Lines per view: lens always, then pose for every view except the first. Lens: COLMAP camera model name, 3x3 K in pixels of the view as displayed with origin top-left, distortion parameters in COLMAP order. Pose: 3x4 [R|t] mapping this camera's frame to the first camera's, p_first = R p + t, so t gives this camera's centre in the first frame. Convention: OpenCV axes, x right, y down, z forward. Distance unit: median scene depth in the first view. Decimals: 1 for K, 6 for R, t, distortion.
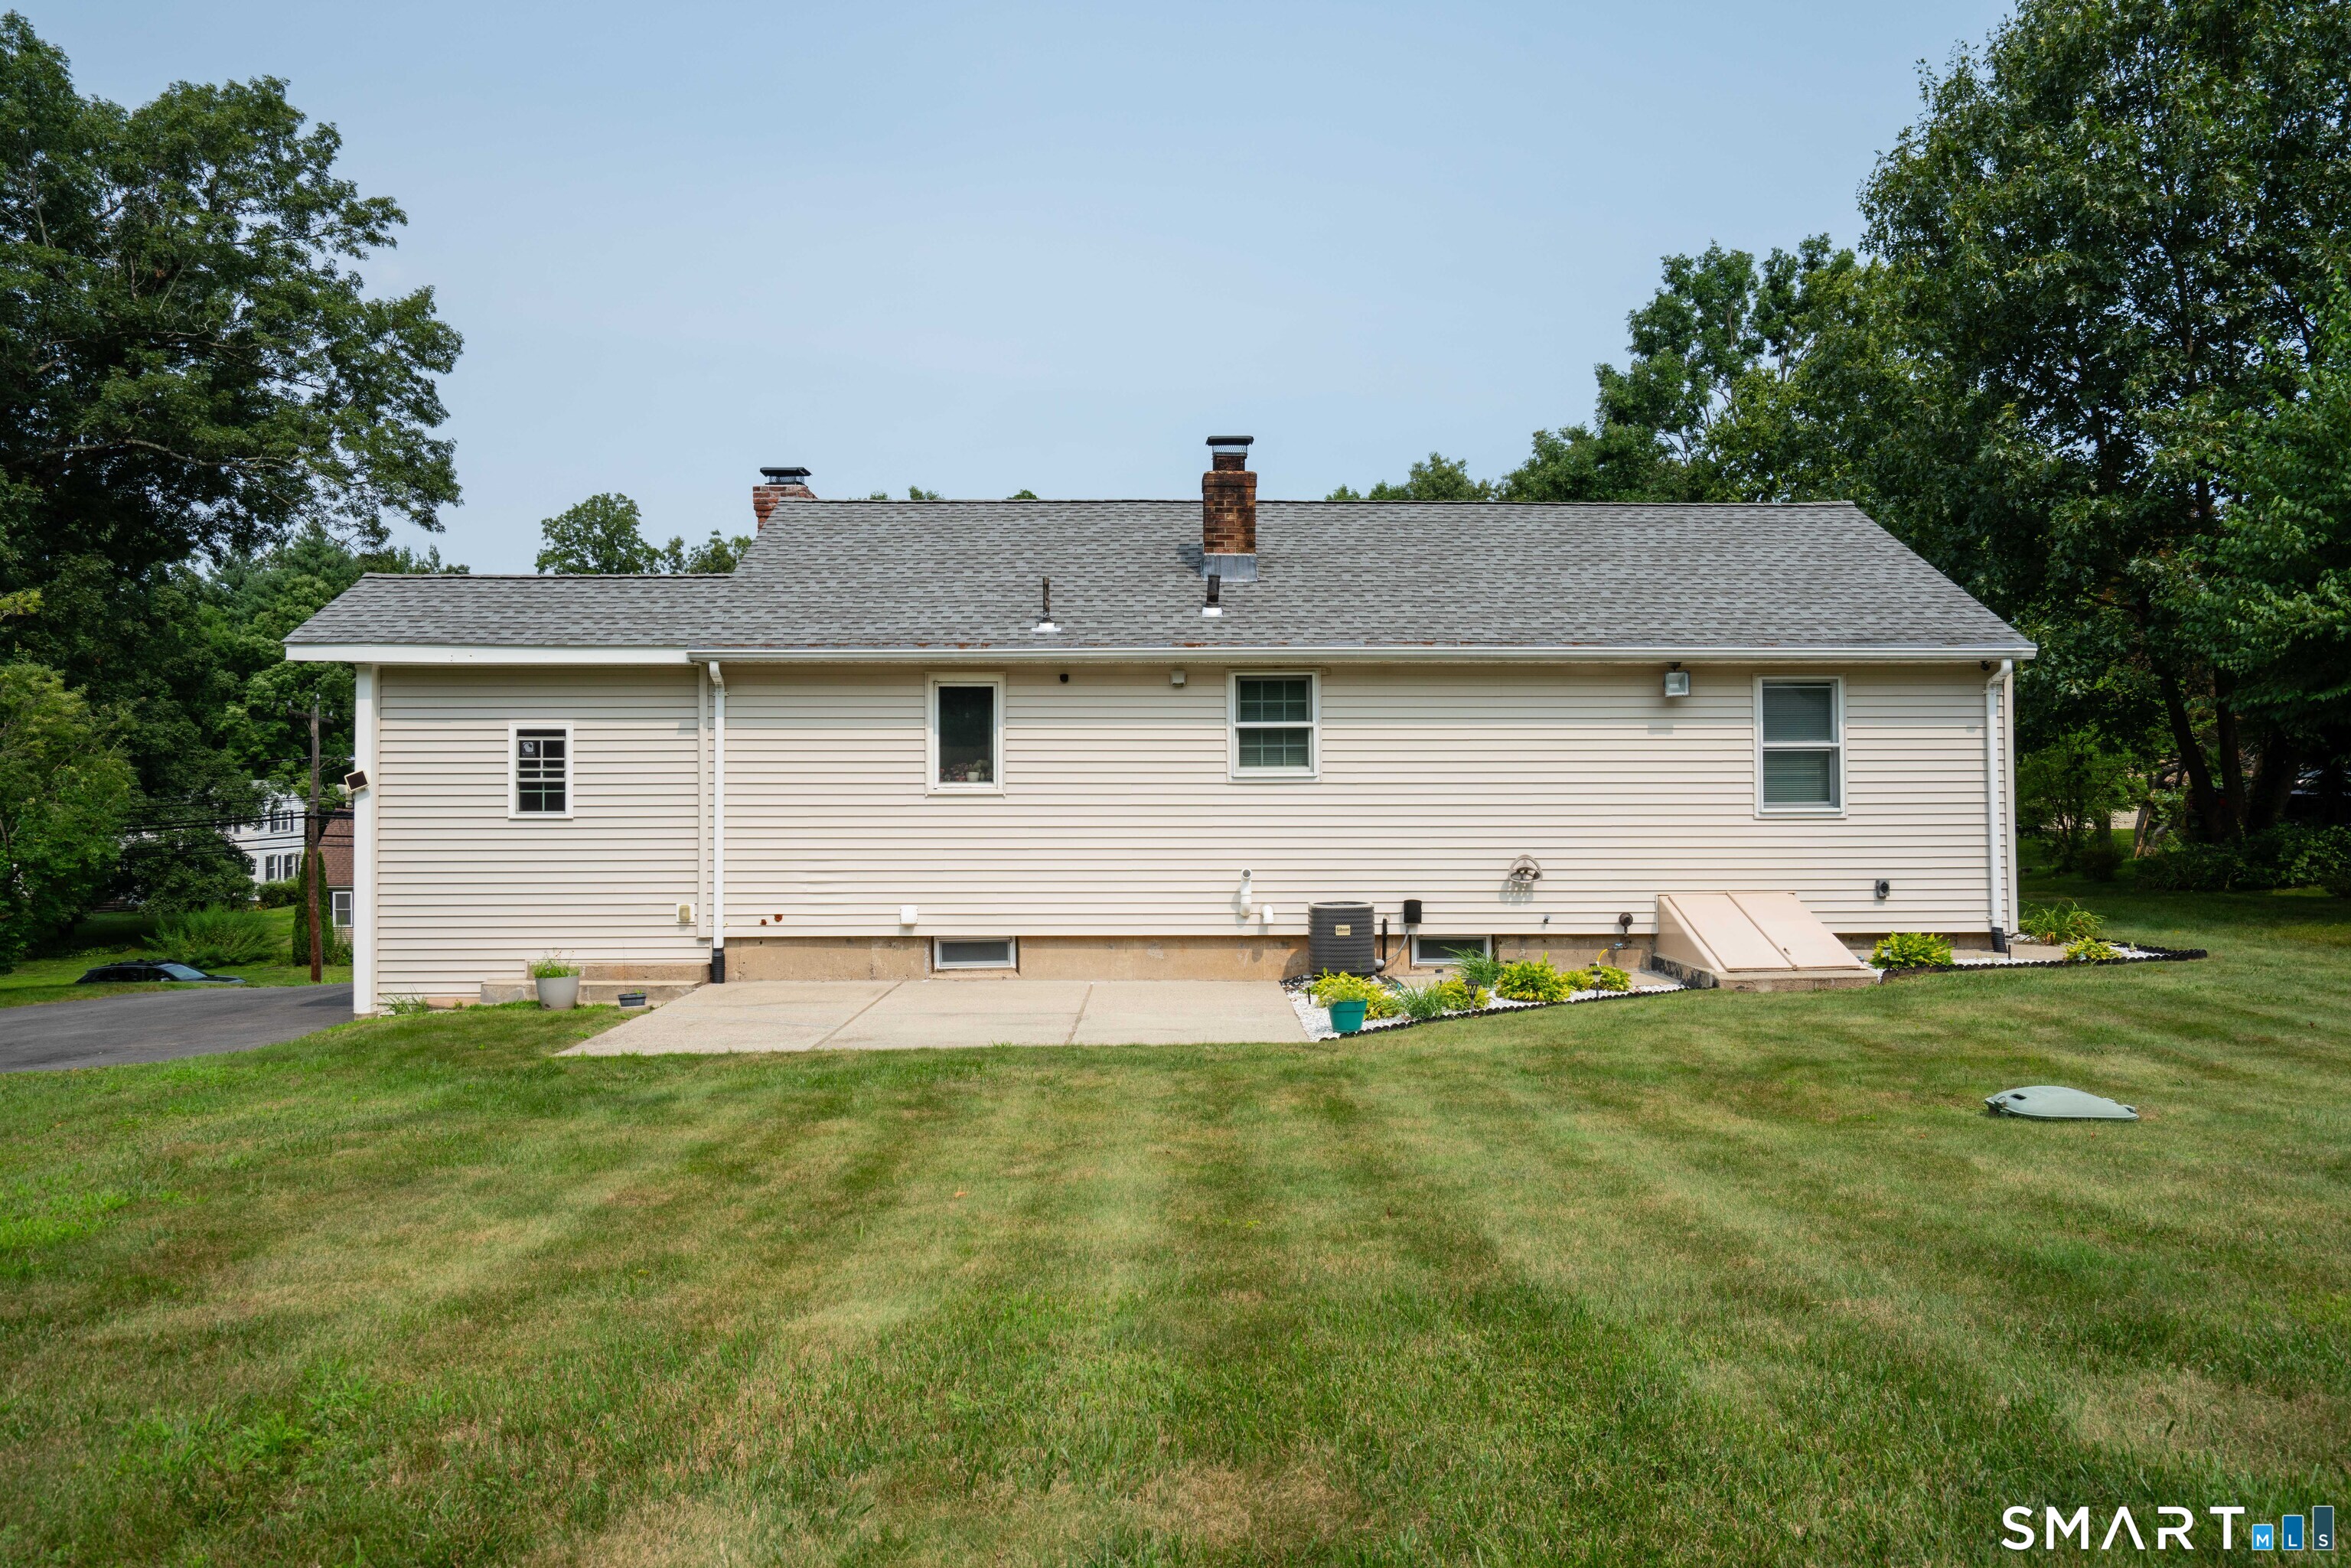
lens RADIAL K [[1699.5, 0, 1165.8], [0, 1699.5, 763.9], [0, 0, 1]] dist [0.025516, 0.016697]
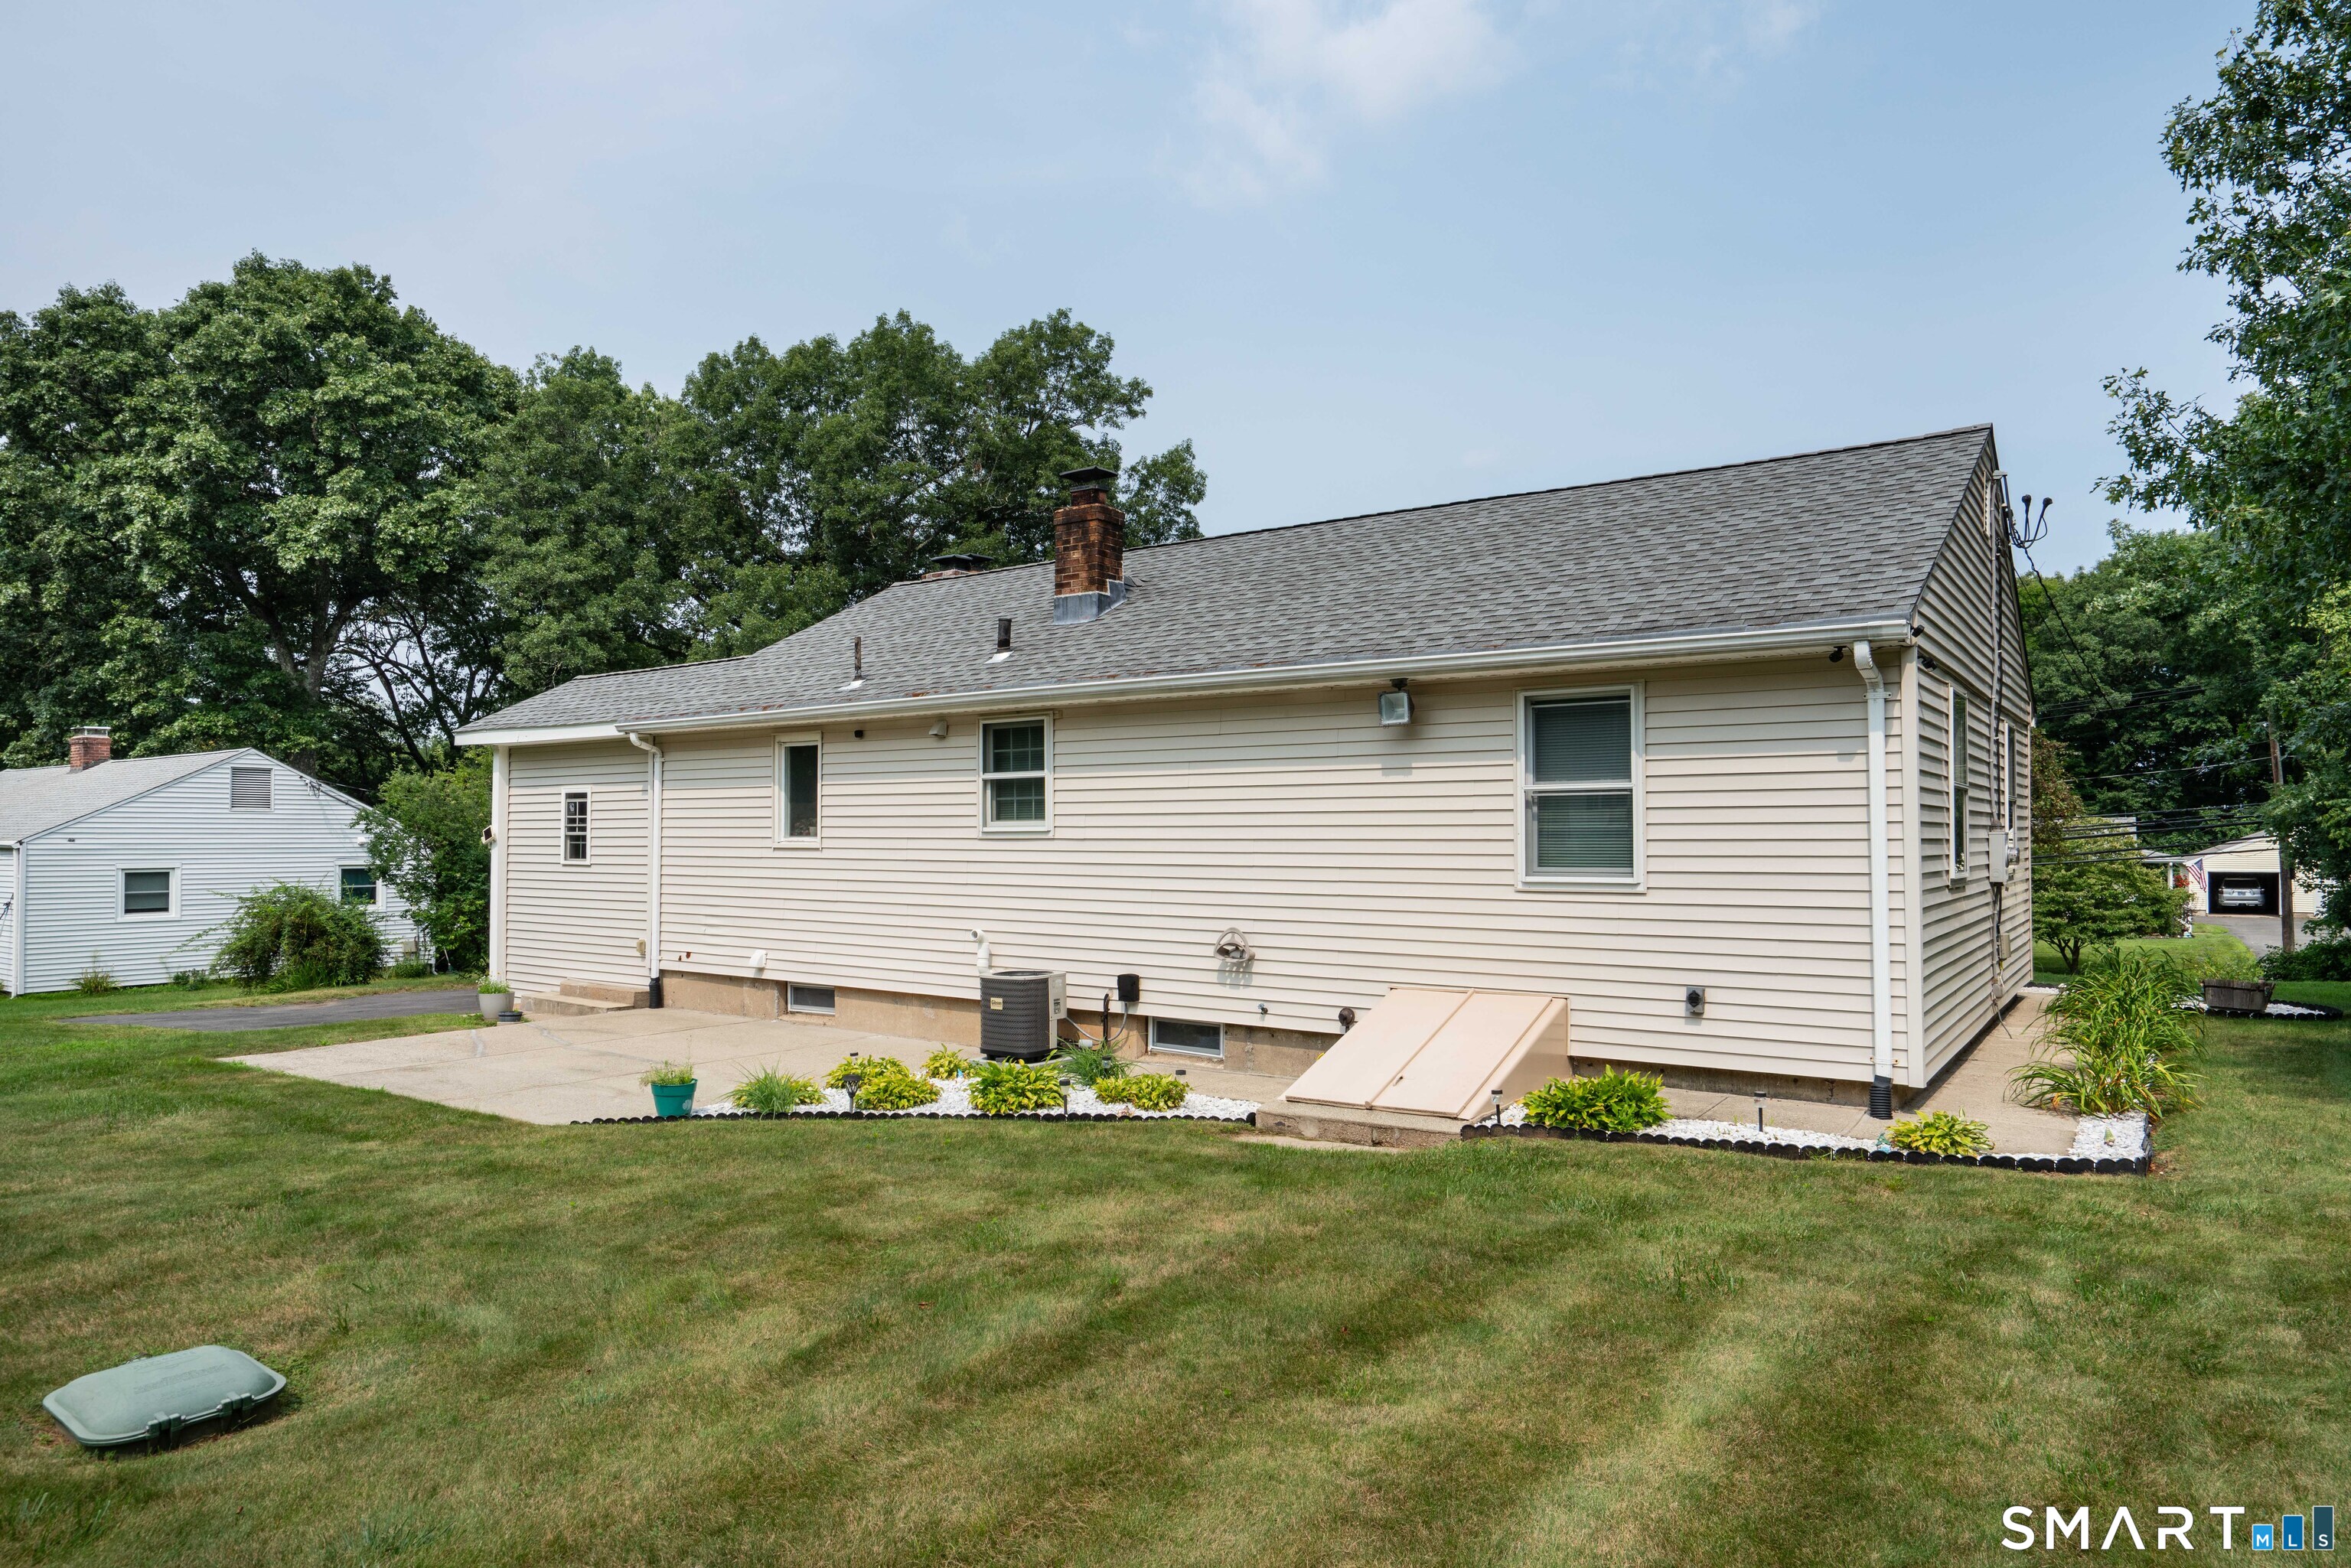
lens RADIAL K [[1410.5, 0, 1160.6], [0, 1410.5, 794.2], [0, 0, 1]] dist [-0.005830, -0.000139]
pose [[0.792142, -0.015122, -0.610149, 0.590970], [0.010379, 0.999882, -0.011306, -0.003174], [0.610249, 0.002623, 0.792206, 0.438427]]
